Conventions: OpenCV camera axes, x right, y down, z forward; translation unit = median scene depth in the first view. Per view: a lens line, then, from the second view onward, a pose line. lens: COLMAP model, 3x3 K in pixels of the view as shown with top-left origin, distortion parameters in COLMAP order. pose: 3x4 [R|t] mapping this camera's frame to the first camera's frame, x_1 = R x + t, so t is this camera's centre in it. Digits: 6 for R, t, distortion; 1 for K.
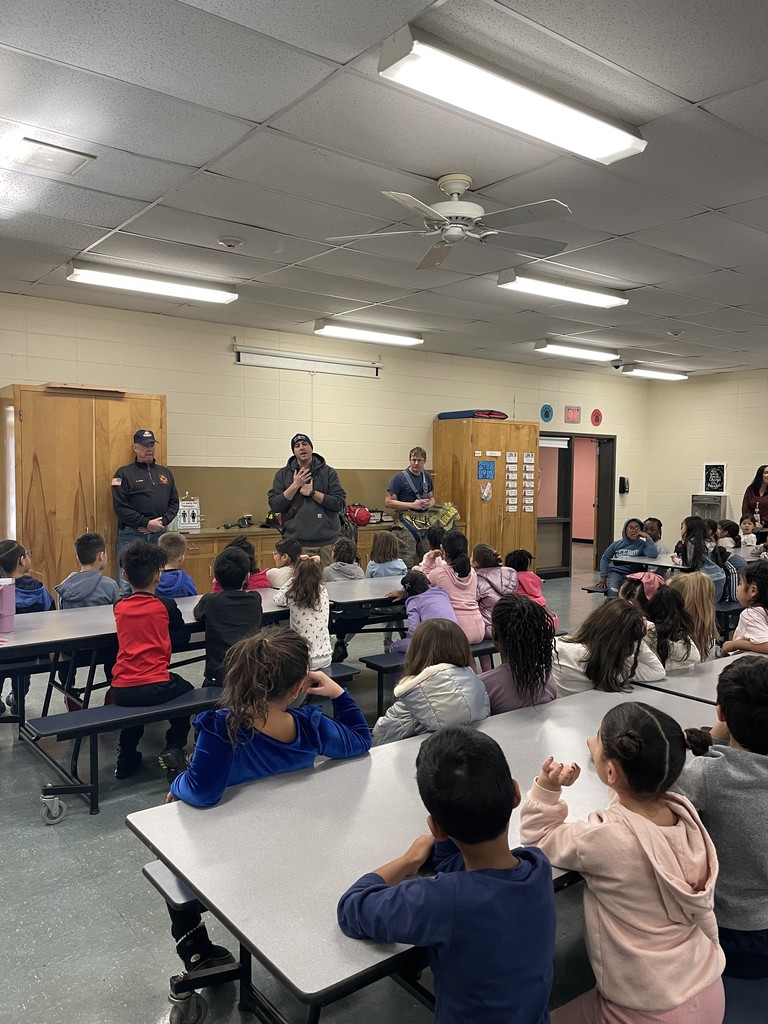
lens RADIAL K [[778.4, 0, 384.0], [0, 778.4, 512.0], [0, 0, 1]] dist [0.038444, -0.006702]
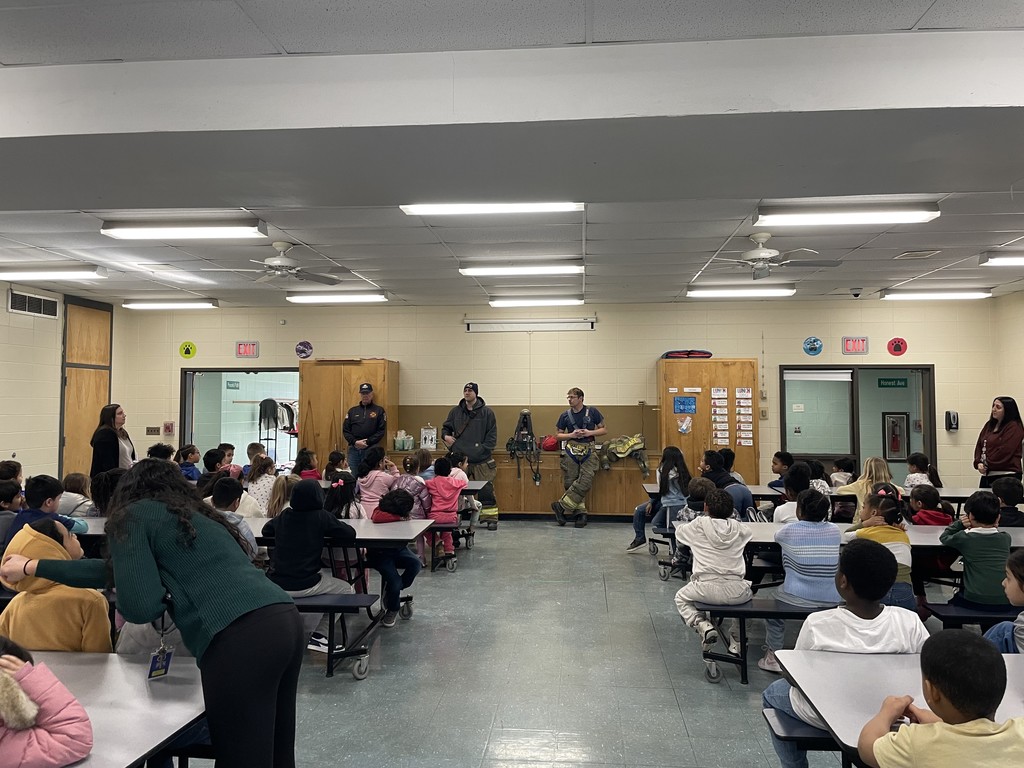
lens RADIAL K [[778.4, 0, 515.5], [0, 778.4, 371.5], [0, 0, 1]] dist [0.038444, -0.006702]
pose [[0.727320, -0.043936, -0.684891, 0.707944], [-0.028064, 0.995210, -0.093645, 0.008147], [0.685725, 0.087331, 0.722603, 0.044788]]
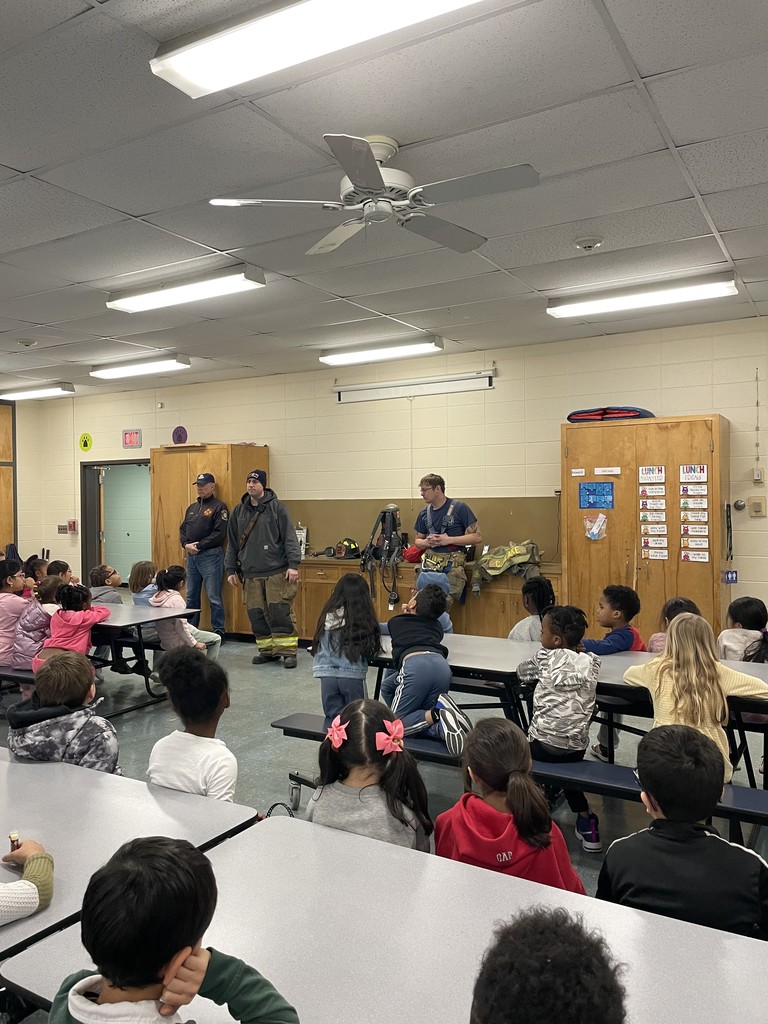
lens RADIAL K [[778.4, 0, 384.0], [0, 778.4, 512.0], [0, 0, 1]] dist [0.038444, -0.006702]
pose [[0.363711, -0.001319, -0.931511, 0.705030], [-0.032336, 0.999378, -0.014041, -0.023582], [0.930950, 0.035229, 0.363442, 0.574953]]
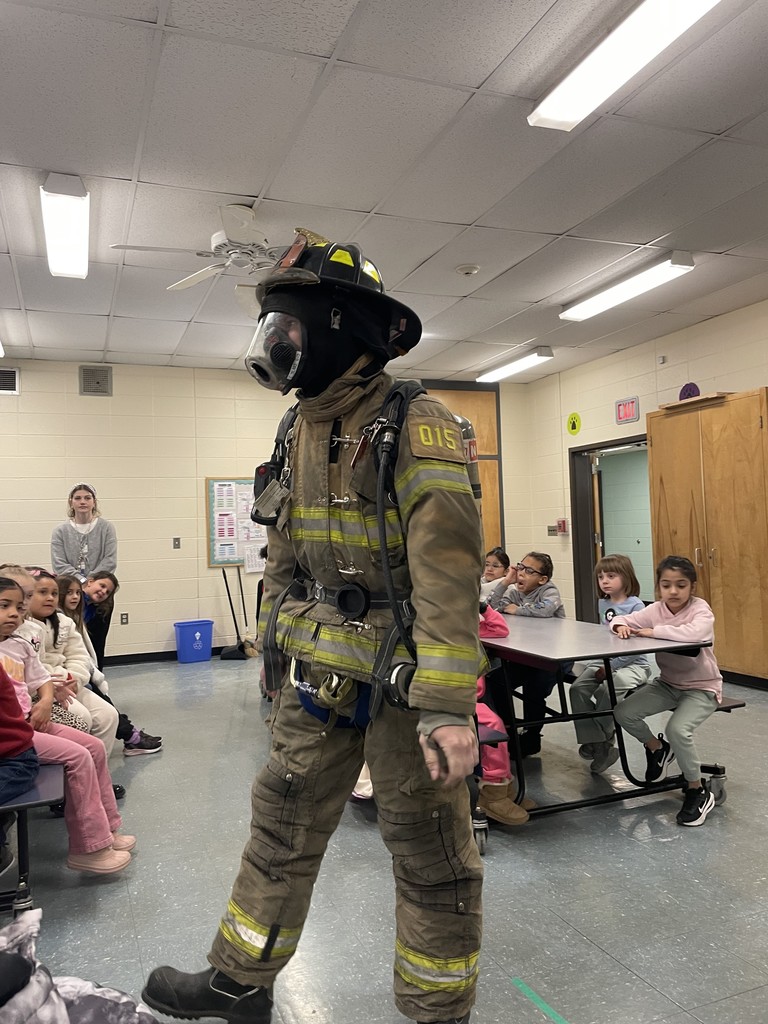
lens RADIAL K [[778.4, 0, 384.0], [0, 778.4, 512.0], [0, 0, 1]] dist [0.038444, -0.006702]
pose [[-0.282770, -0.027579, -0.958791, 0.442093], [-0.018136, 0.999562, -0.023403, 0.004377], [0.959016, 0.010771, -0.283146, 0.628647]]
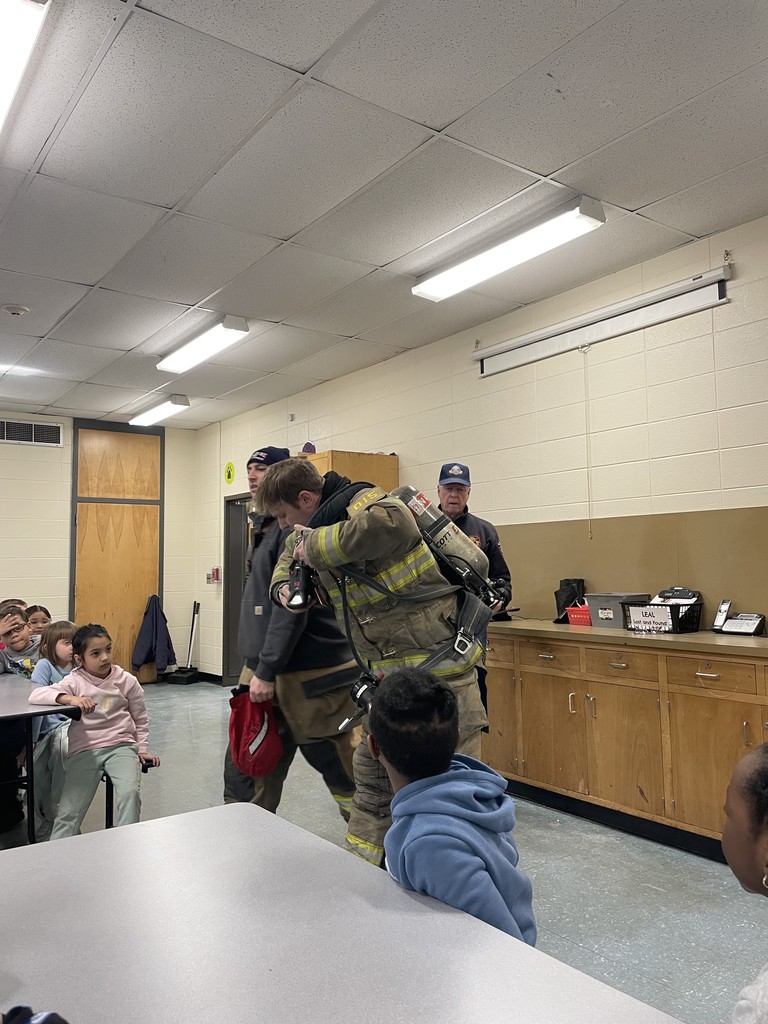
lens RADIAL K [[778.4, 0, 384.0], [0, 778.4, 512.0], [0, 0, 1]] dist [0.038444, -0.006702]
pose [[-0.031408, -0.084029, -0.995968, 0.414540], [-0.041227, 0.995721, -0.082708, -0.009865], [0.998656, 0.038463, -0.034738, 0.802535]]
